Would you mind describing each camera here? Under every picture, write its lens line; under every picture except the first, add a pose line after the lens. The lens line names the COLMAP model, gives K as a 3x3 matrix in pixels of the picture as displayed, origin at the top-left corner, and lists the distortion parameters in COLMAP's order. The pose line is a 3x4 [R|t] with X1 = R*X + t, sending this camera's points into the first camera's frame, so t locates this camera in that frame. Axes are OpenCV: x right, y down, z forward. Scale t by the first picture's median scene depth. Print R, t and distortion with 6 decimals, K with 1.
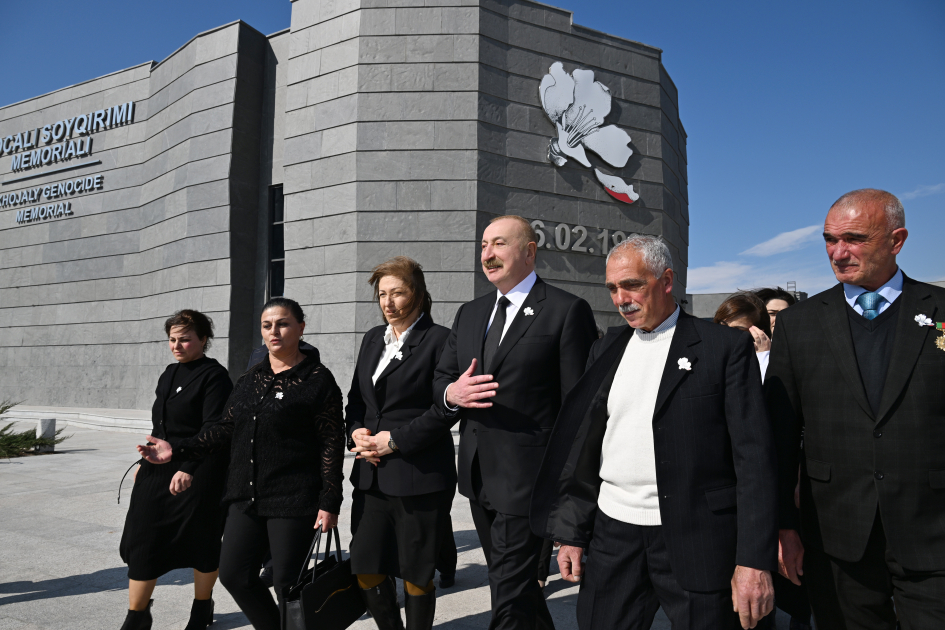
lens RADIAL K [[641.4, 0, 469.2], [0, 641.4, 317.7], [0, 0, 1]] dist [-0.003299, -0.002858]
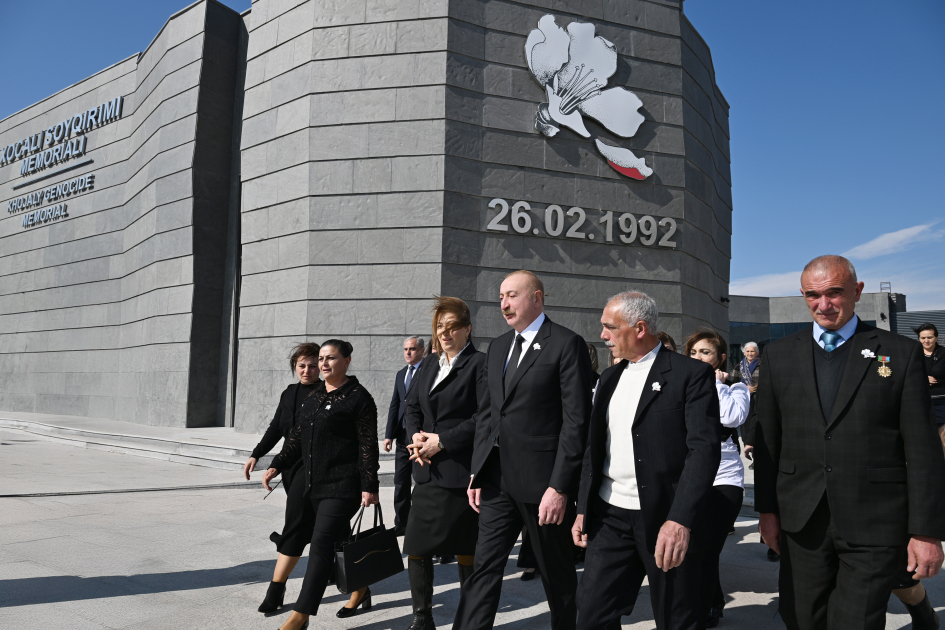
lens RADIAL K [[641.4, 0, 466.0], [0, 641.4, 317.2], [0, 0, 1]] dist [-0.003299, -0.002858]
pose [[0.992261, -0.006479, -0.124001, 0.127629], [0.004772, 0.999890, -0.014058, 0.010477], [0.124078, 0.013357, 0.992183, 0.148785]]
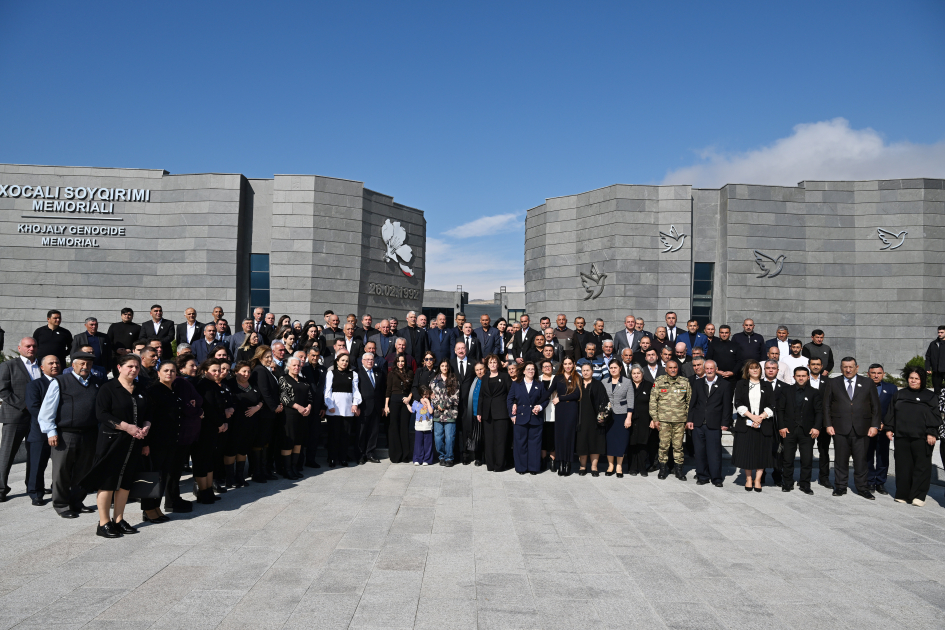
lens RADIAL K [[641.4, 0, 473.5], [0, 641.4, 323.2], [0, 0, 1]] dist [-0.003299, -0.002858]
pose [[0.877946, 0.036479, 0.477367, -0.711743], [-0.060436, 0.997561, 0.034918, -0.100889], [-0.474929, -0.059507, 0.878010, -1.300389]]
